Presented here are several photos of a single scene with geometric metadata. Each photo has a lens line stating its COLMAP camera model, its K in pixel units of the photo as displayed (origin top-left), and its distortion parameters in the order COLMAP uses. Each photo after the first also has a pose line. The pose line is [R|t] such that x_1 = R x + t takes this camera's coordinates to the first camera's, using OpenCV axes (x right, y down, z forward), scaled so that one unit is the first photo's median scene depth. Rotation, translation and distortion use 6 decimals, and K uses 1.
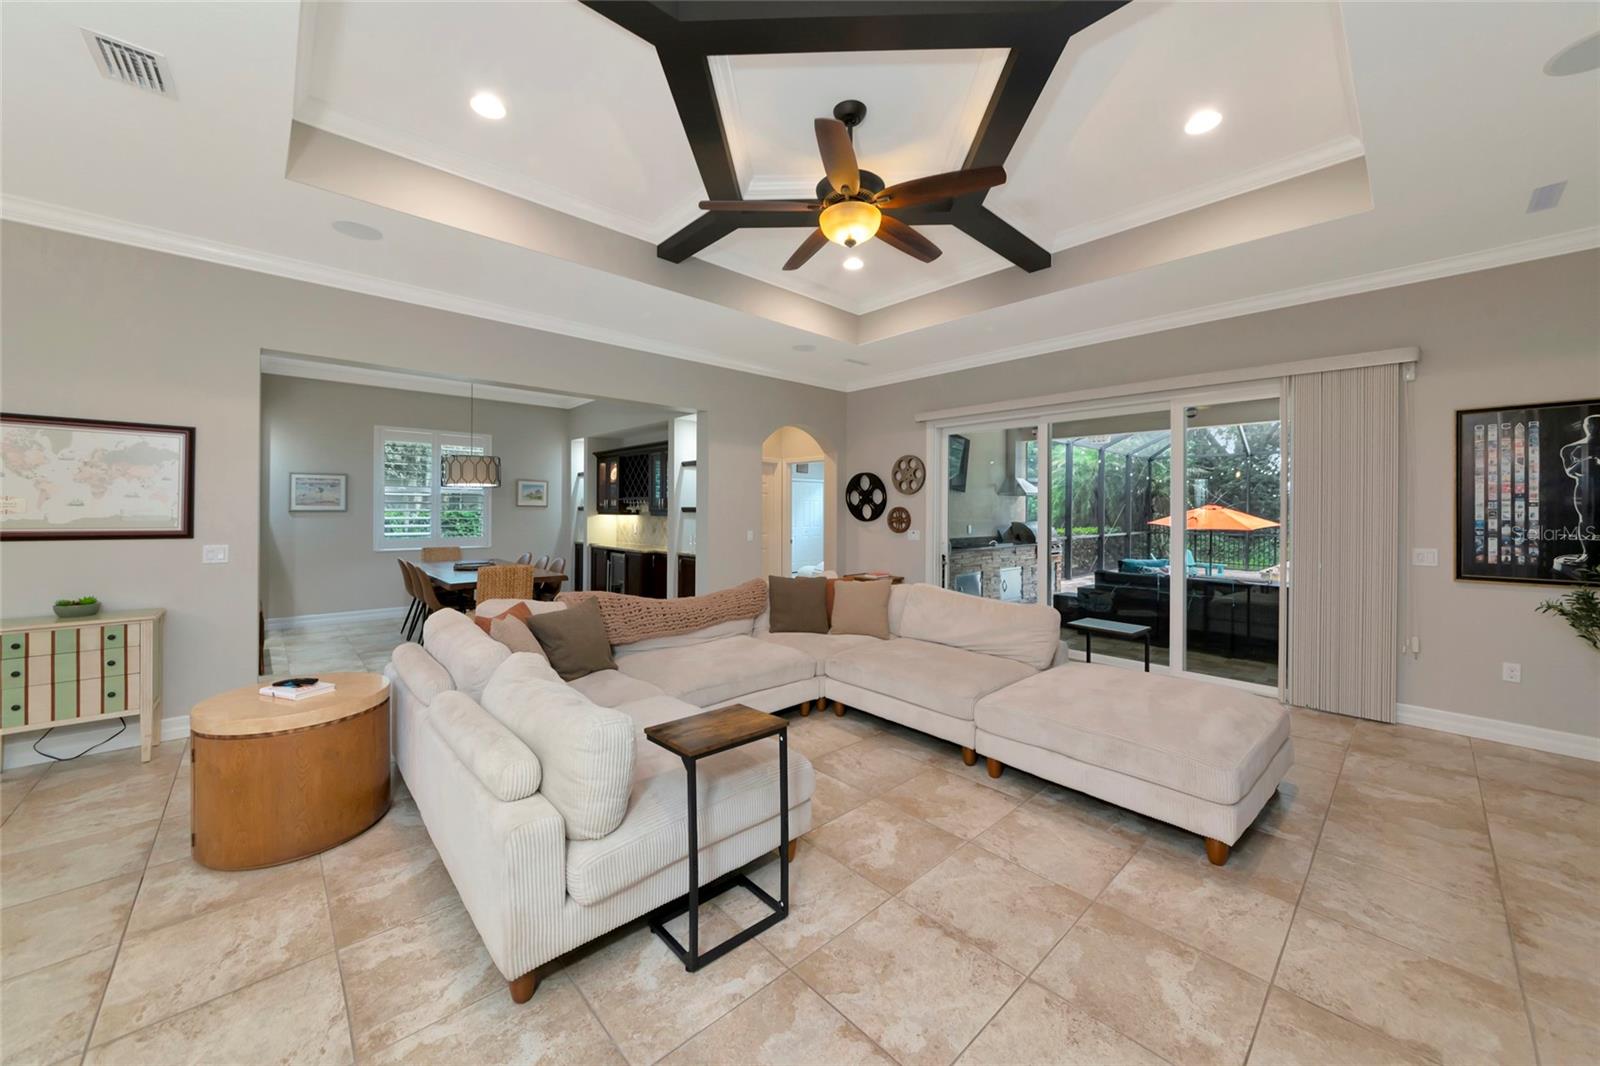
lens RADIAL K [[584.7, 0, 796.1], [0, 584.7, 512.5], [0, 0, 1]] dist [-0.011010, 0.000137]
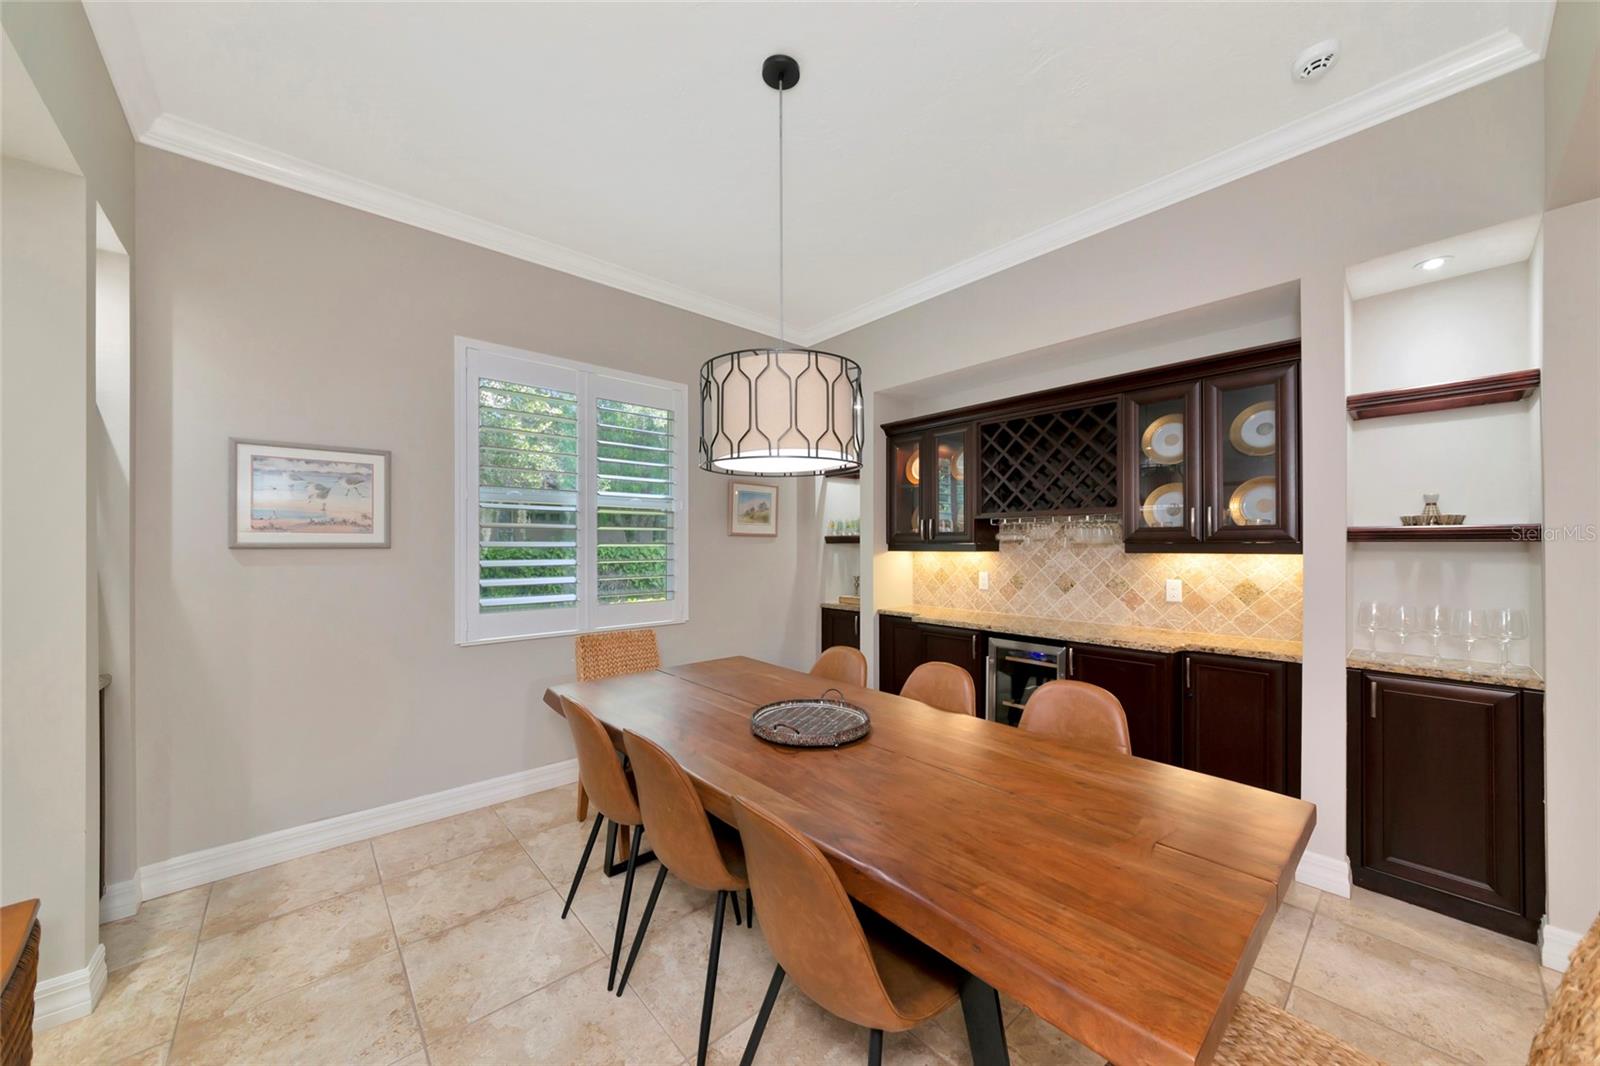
lens RADIAL K [[569.8, 0, 794.2], [0, 569.8, 545.0], [0, 0, 1]] dist [0.001596, 0.000080]
pose [[0.999797, -0.007178, -0.018808, -0.525885], [0.007117, 0.999969, -0.003301, -0.000502], [0.018831, 0.003167, 0.999818, 0.660981]]
